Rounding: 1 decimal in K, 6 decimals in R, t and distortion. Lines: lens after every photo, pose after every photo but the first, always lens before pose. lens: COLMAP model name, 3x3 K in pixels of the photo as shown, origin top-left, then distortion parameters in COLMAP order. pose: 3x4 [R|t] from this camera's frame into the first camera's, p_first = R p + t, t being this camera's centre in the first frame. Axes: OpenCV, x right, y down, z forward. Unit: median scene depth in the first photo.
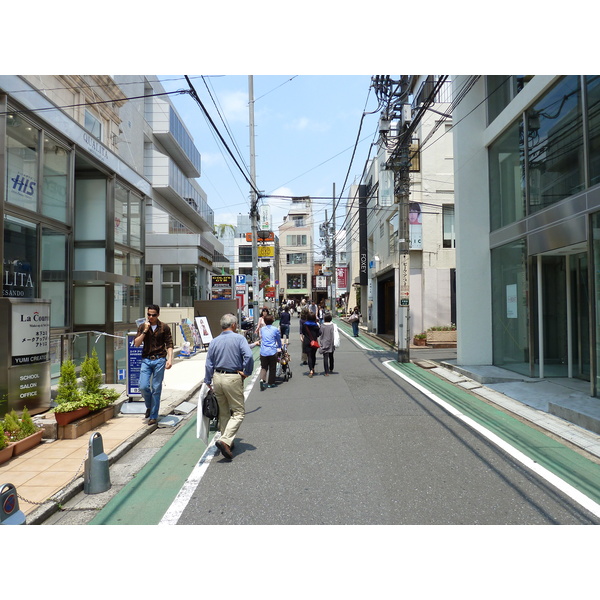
lens RADIAL K [[438.7, 0, 300.0], [0, 438.7, 300.0], [0, 0, 1]] dist [0.001919, 0.000919]
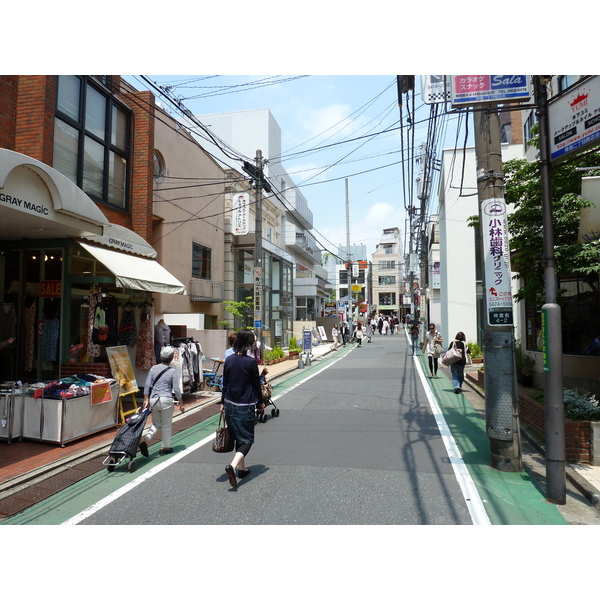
lens RADIAL K [[438.7, 0, 300.0], [0, 438.7, 300.0], [0, 0, 1]] dist [0.001919, 0.000919]
pose [[0.974410, -0.007903, -0.224641, 0.031060], [0.001436, 0.999580, -0.028939, -0.005312], [0.224775, 0.027875, 0.974012, -0.240212]]
